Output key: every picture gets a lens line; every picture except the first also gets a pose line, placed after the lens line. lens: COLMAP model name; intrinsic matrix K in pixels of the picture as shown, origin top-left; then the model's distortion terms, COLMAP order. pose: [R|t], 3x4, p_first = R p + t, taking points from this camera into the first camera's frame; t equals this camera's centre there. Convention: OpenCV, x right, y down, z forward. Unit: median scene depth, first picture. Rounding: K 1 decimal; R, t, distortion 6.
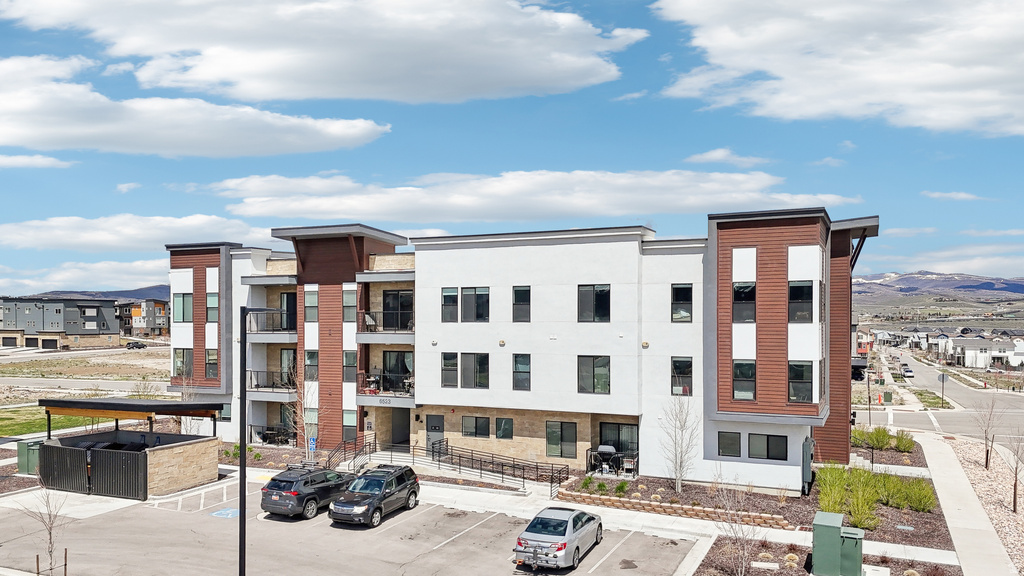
lens RADIAL K [[795.5, 0, 510.6], [0, 795.5, 319.0], [0, 0, 1]] dist [0.057694, -0.000295]
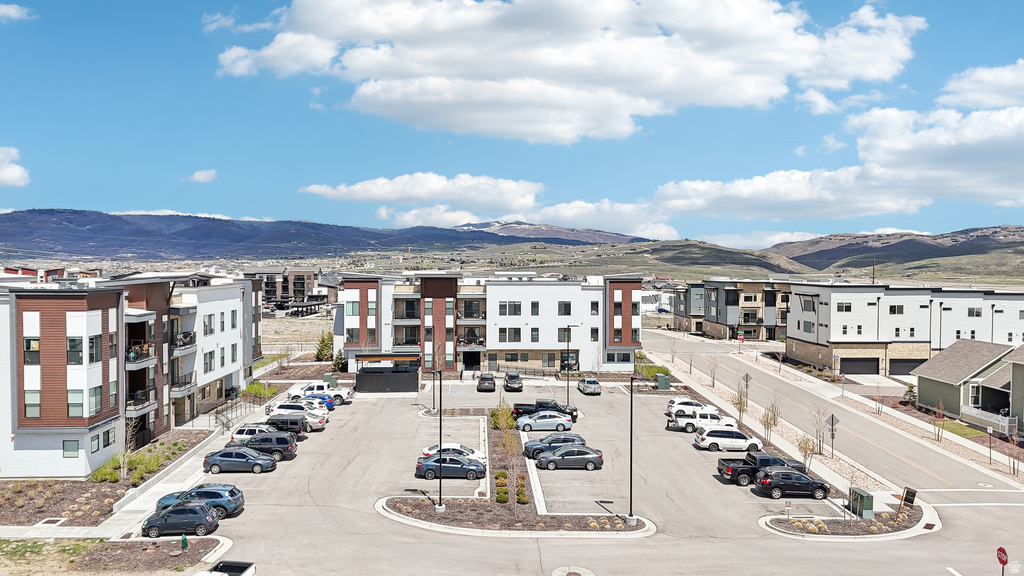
lens RADIAL K [[802.1, 0, 512.3], [0, 802.1, 255.5], [0, 0, 1]] dist [0.042441, 0.000402]
pose [[0.888624, 0.005448, 0.458605, -1.225783], [-0.003935, 0.999983, -0.004255, -0.176008], [-0.458620, 0.001977, 0.888630, -1.255734]]
